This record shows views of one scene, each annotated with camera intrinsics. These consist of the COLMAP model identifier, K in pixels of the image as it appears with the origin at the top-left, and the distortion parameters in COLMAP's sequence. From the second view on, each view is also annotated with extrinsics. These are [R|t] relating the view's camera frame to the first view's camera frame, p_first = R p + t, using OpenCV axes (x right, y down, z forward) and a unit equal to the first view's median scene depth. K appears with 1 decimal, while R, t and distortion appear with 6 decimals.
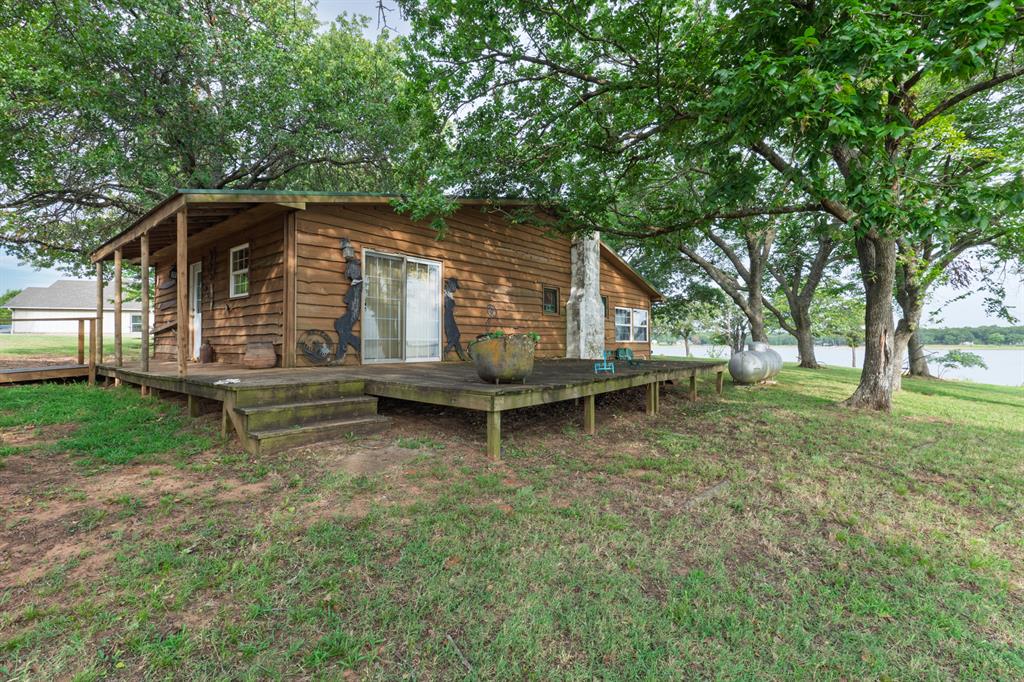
lens RADIAL K [[469.9, 0, 509.4], [0, 469.9, 340.1], [0, 0, 1]] dist [-0.003431, -0.000152]
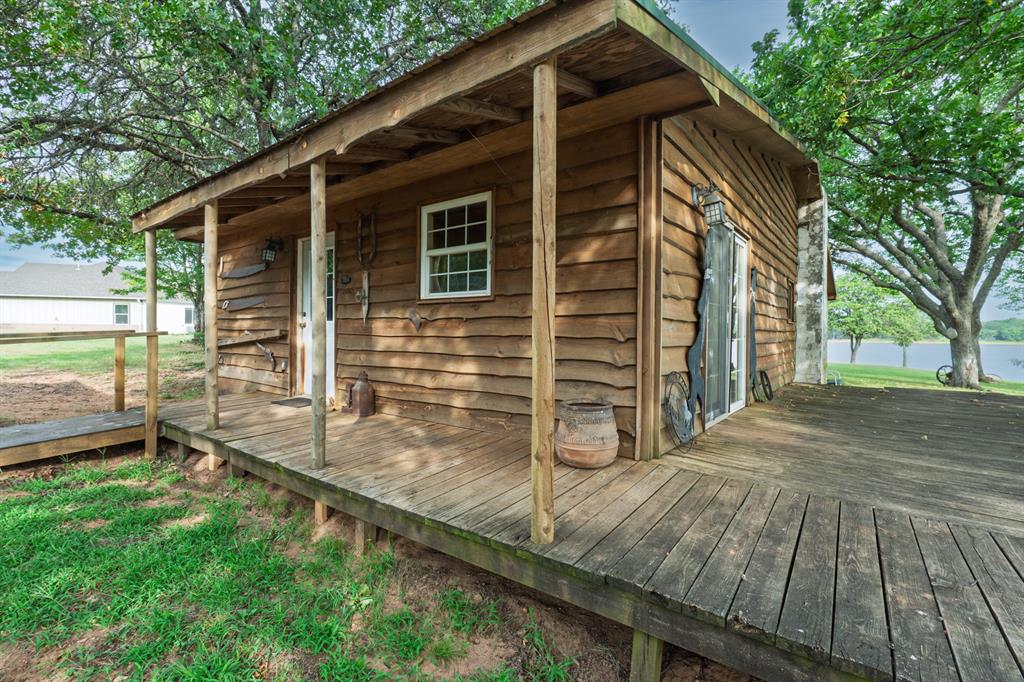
lens RADIAL K [[469.9, 0, 514.6], [0, 469.9, 340.9], [0, 0, 1]] dist [-0.003431, -0.000152]
pose [[0.998887, 0.006580, 0.046712, -0.472687], [-0.007641, 0.999716, 0.022574, -0.050736], [-0.046550, -0.022906, 0.998653, 0.421088]]
